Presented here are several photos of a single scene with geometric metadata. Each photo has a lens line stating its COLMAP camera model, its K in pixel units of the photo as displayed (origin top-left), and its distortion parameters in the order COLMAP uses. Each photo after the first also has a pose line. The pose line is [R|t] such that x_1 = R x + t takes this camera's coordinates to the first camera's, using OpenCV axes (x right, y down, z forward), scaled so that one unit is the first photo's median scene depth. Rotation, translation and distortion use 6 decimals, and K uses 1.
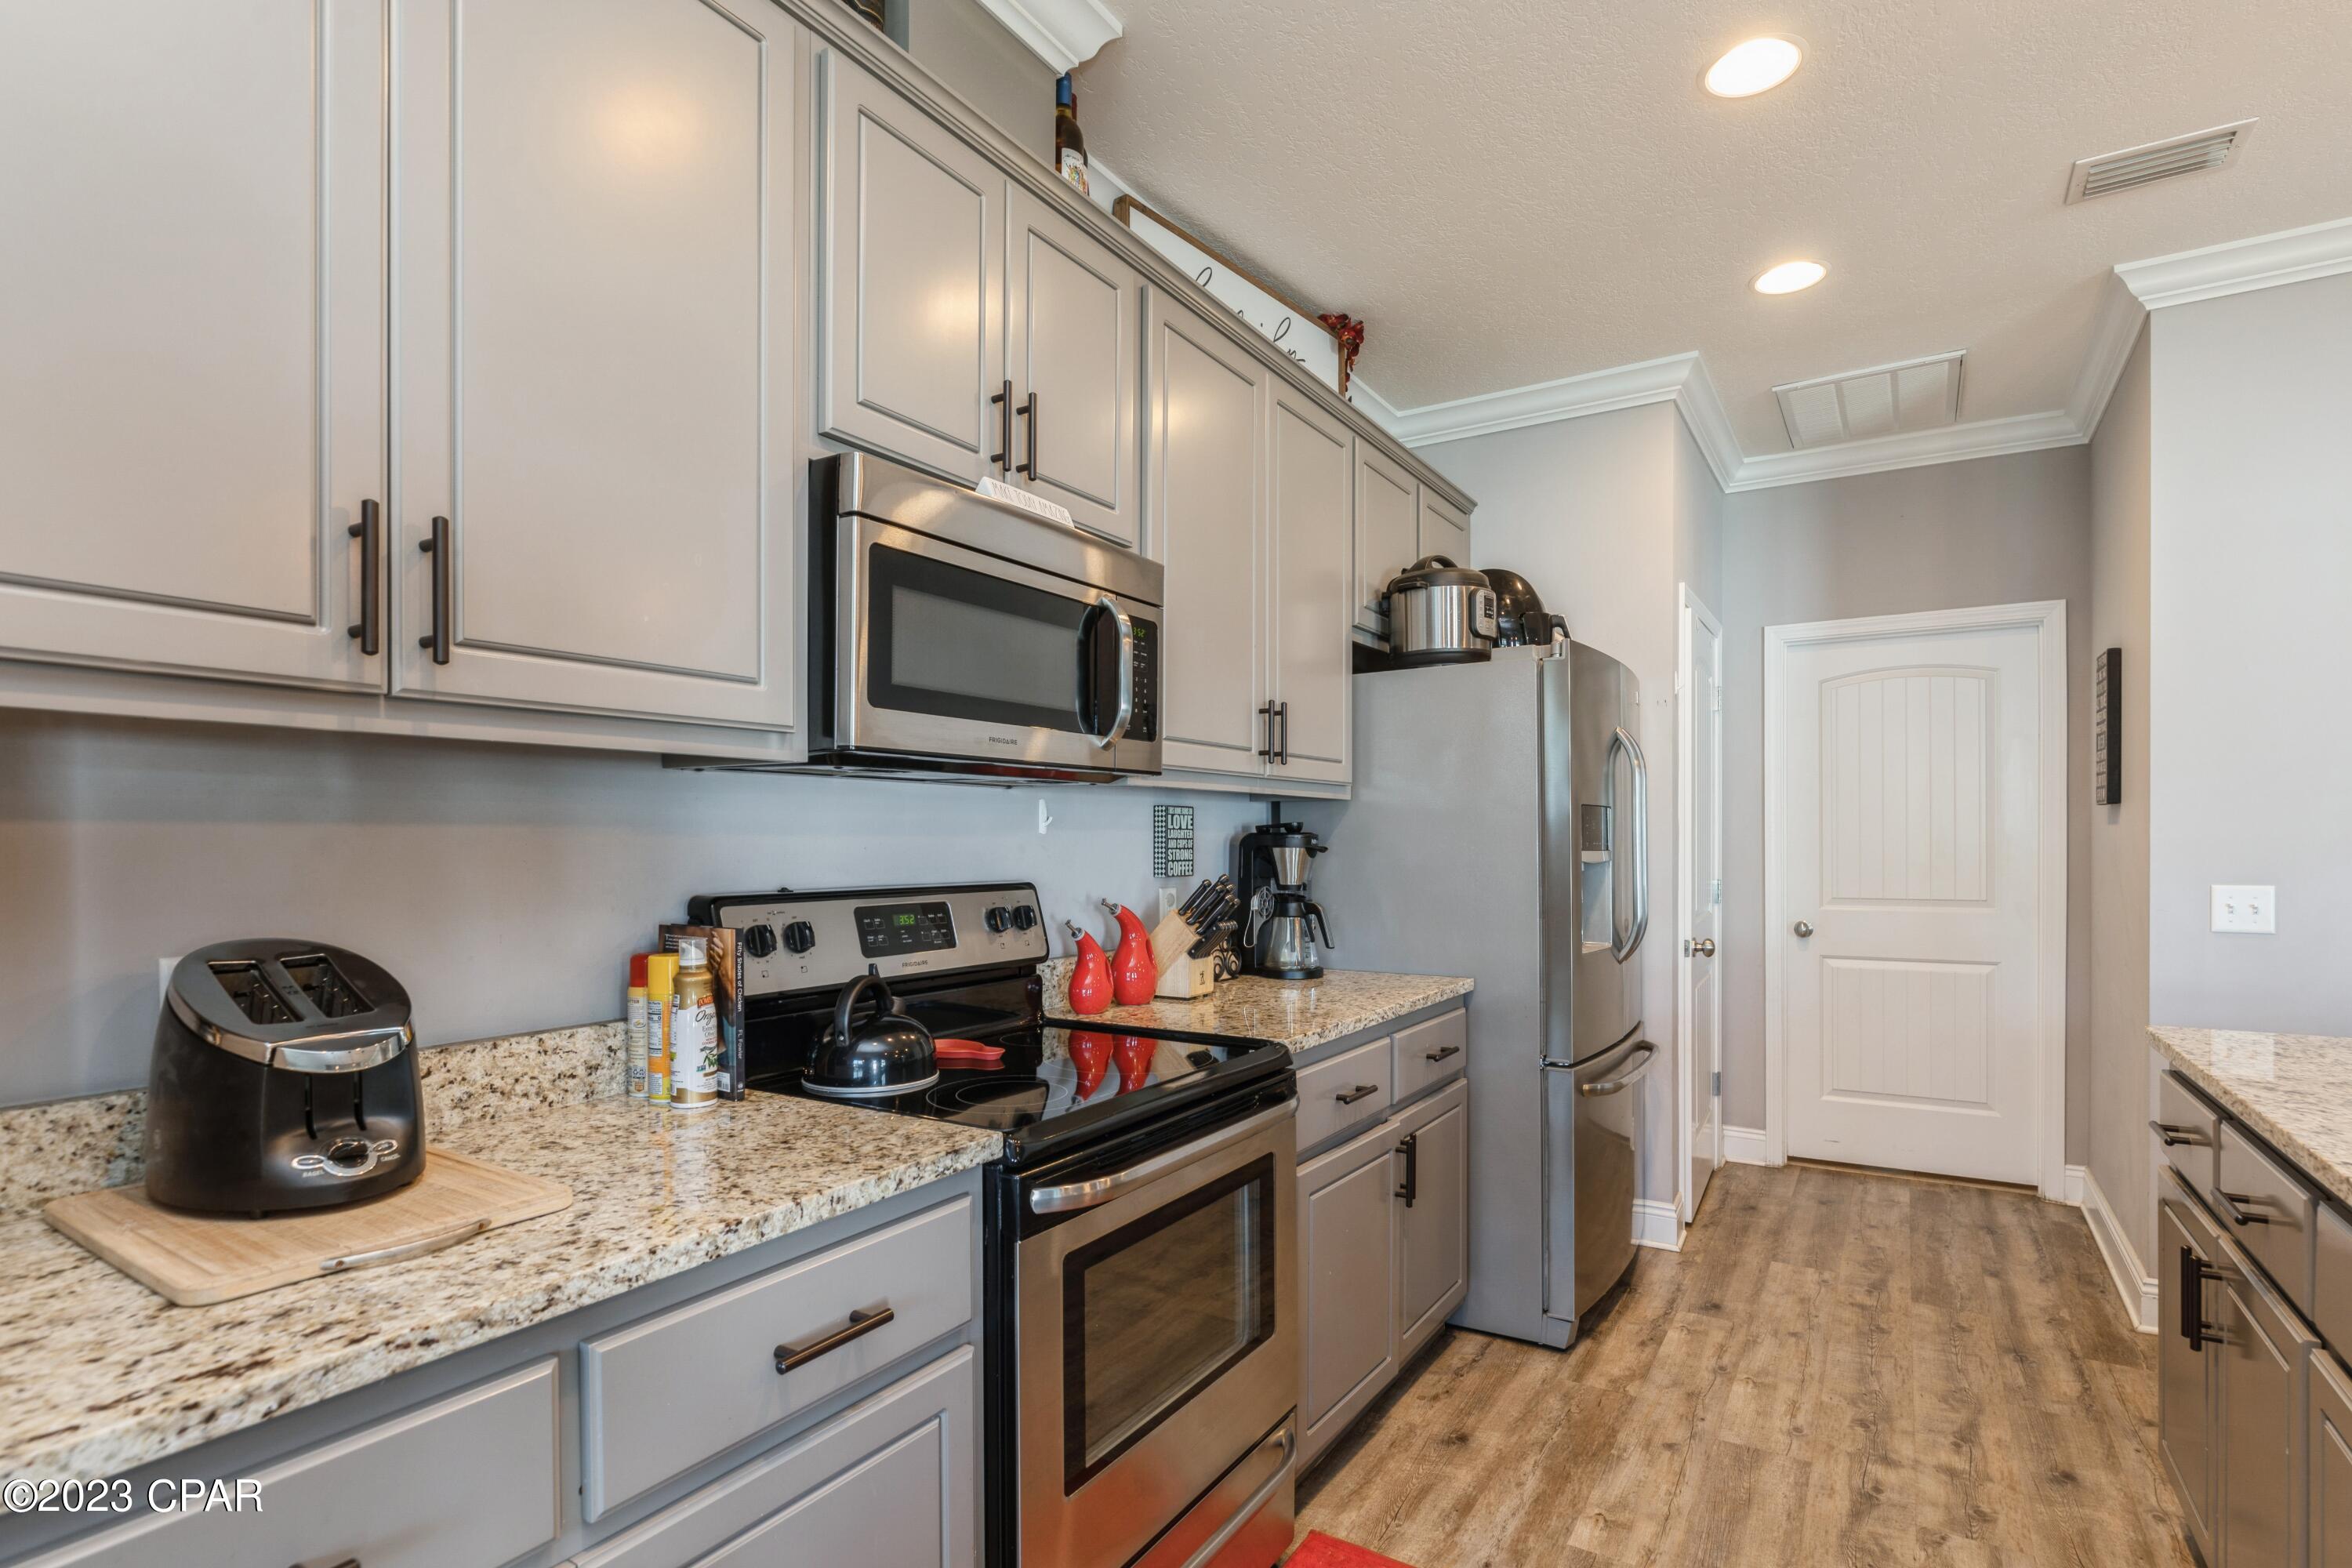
lens RADIAL K [[1144.3, 0, 1186.5], [0, 1144.3, 844.8], [0, 0, 1]] dist [-0.008306, 0.000565]
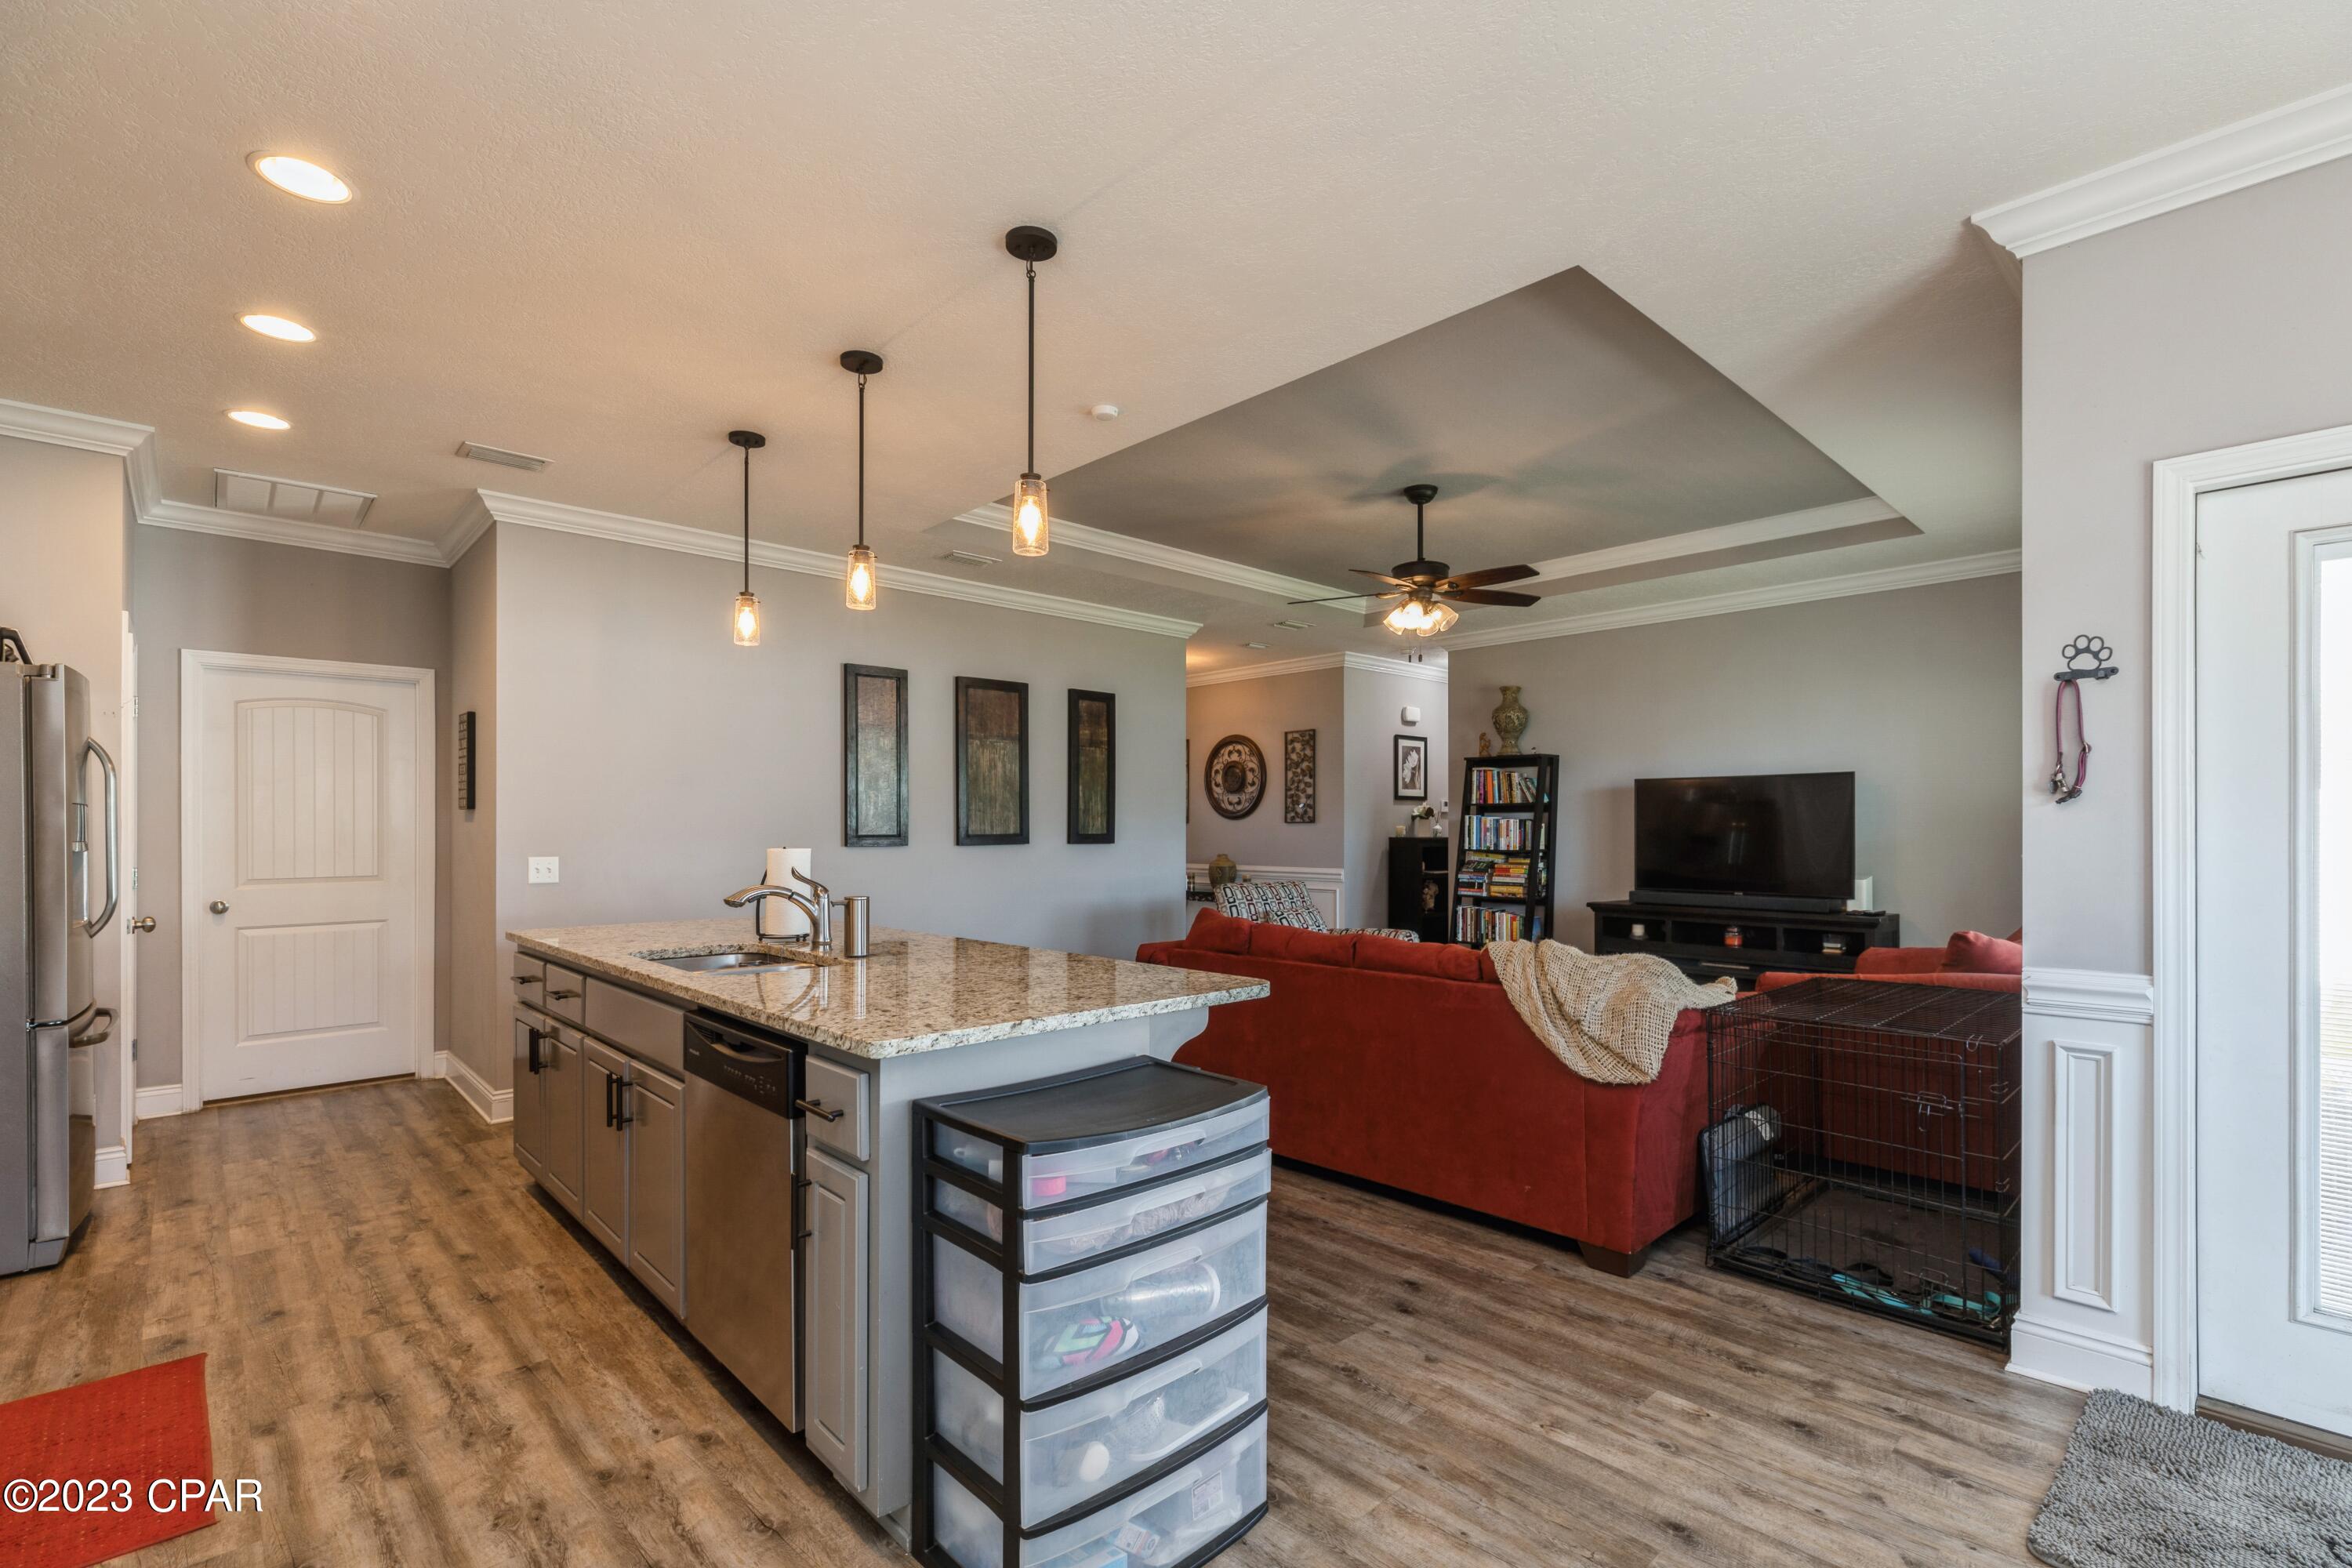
lens RADIAL K [[1057.0, 0, 1185.1], [0, 1057.0, 824.4], [0, 0, 1]] dist [0.002724, 0.000678]
pose [[0.253822, 0.004609, 0.967240, -0.461479], [0.005683, 0.999964, -0.006257, 0.000347], [-0.967234, 0.007085, 0.253786, -0.435032]]
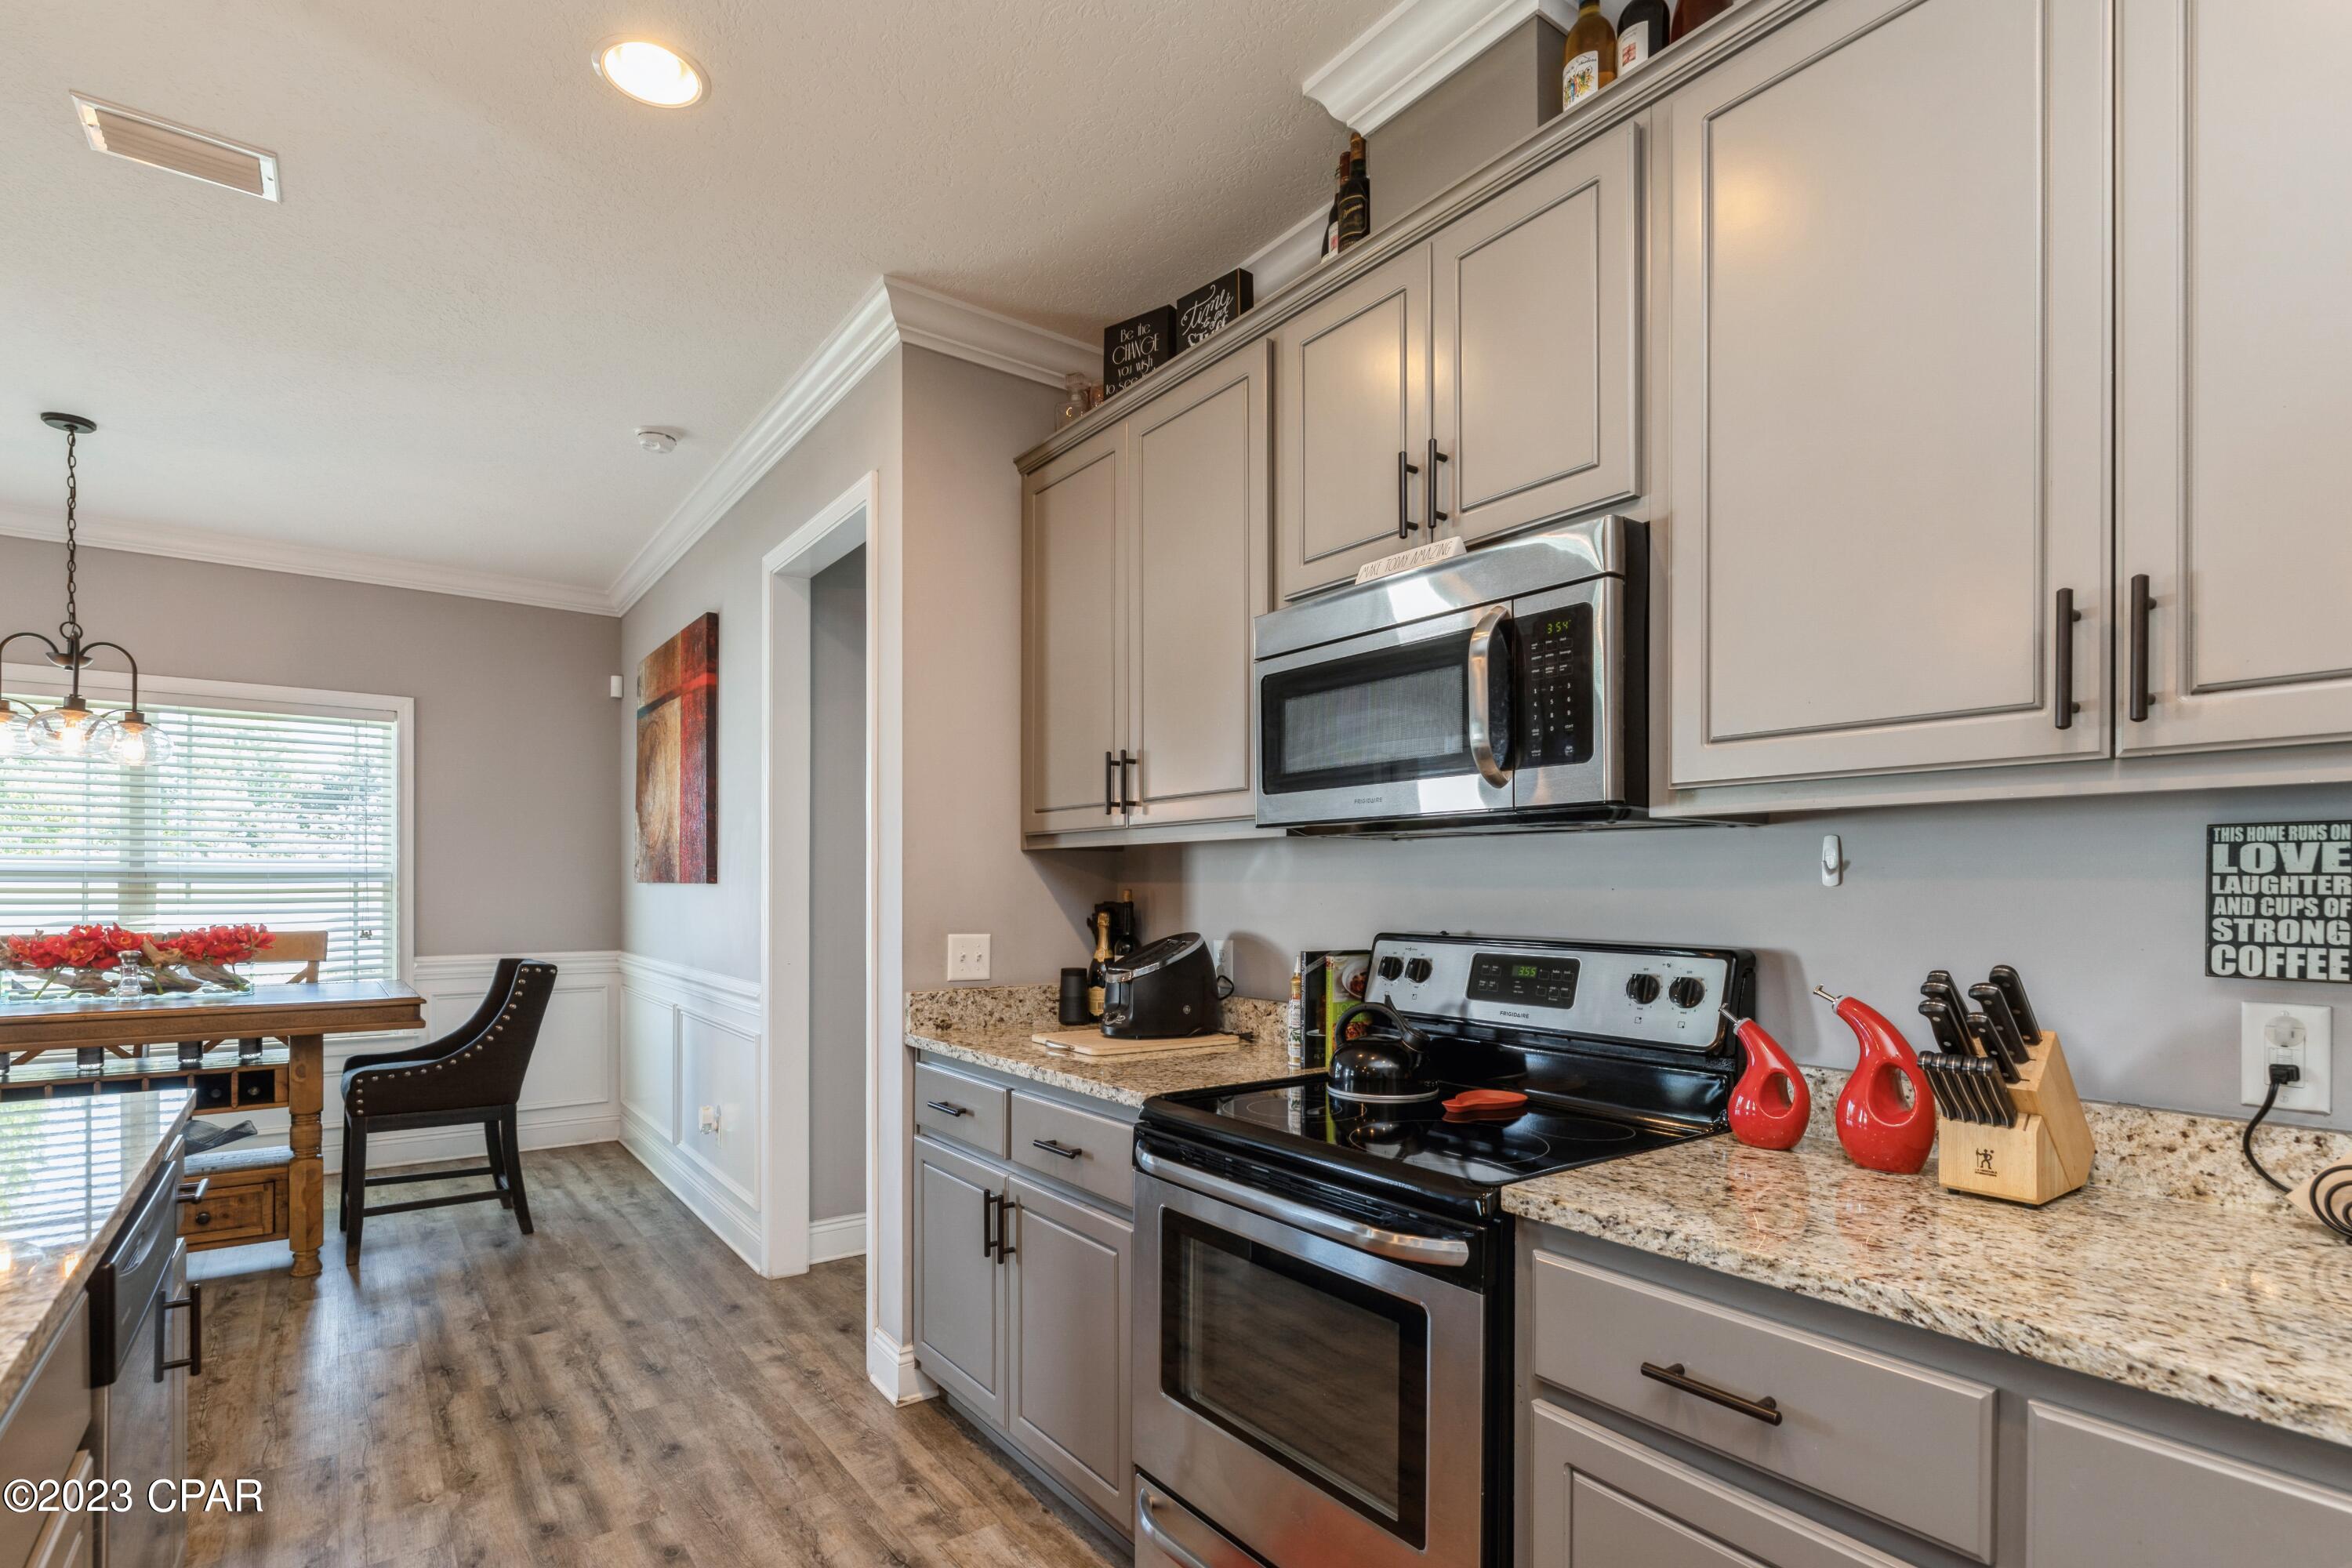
lens RADIAL K [[1137.4, 0, 1181.2], [0, 1137.4, 891.0], [0, 0, 1]] dist [-0.002986, 0.000131]
pose [[-0.369096, 0.001543, -0.929390, 0.598855], [-0.008663, 0.999949, 0.005101, -0.006189], [0.929351, 0.009934, -0.369064, 0.813291]]
